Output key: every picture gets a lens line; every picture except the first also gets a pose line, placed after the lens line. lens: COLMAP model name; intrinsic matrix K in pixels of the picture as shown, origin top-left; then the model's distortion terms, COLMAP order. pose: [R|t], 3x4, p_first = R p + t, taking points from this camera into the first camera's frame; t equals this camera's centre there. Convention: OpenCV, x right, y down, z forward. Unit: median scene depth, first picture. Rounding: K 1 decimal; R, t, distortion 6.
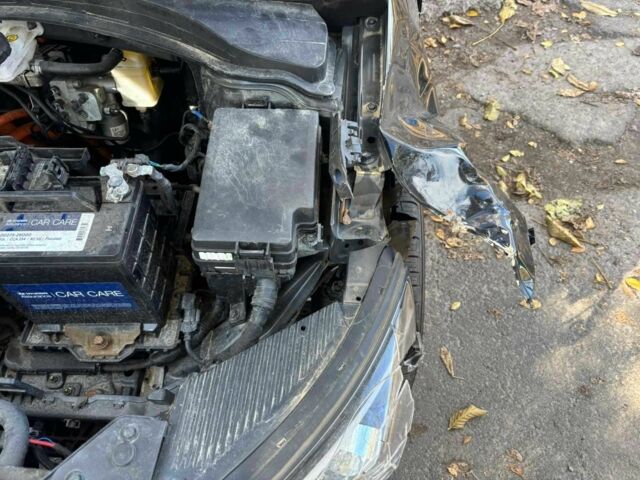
lens RADIAL K [[492.6, 0, 320.0], [0, 492.6, 240.0], [0, 0, 1]] dist [0.029476, -0.055682]
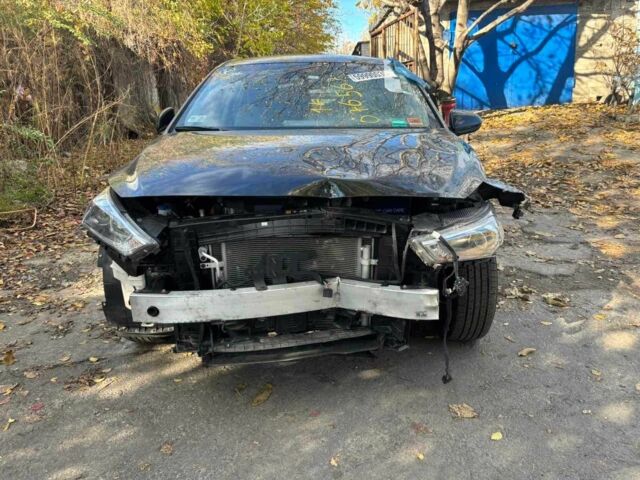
lens RADIAL K [[492.6, 0, 320.0], [0, 492.6, 240.0], [0, 0, 1]] dist [0.029476, -0.055682]
pose [[0.999724, 0.007795, 0.022180, -0.344373], [0.007043, 0.800805, -0.598883, 0.735434], [-0.022430, 0.598874, 0.800529, -0.478568]]
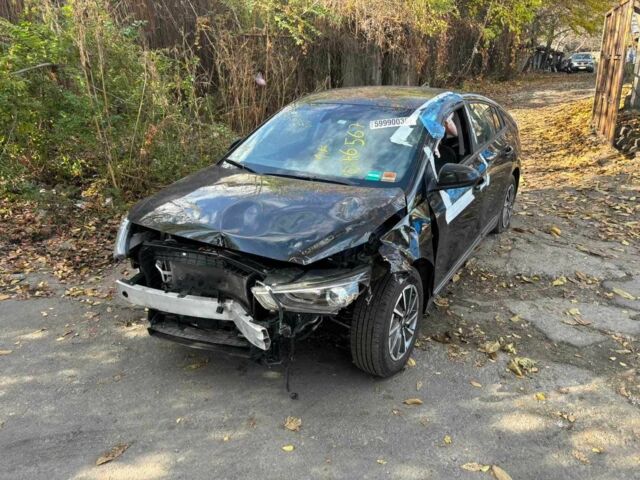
lens RADIAL K [[492.6, 0, 320.0], [0, 492.6, 240.0], [0, 0, 1]] dist [0.029476, -0.055682]
pose [[0.864815, 0.191588, -0.464100, 0.514736], [-0.408754, 0.805430, -0.429188, 0.560798], [0.291573, 0.560871, 0.774861, -0.724449]]
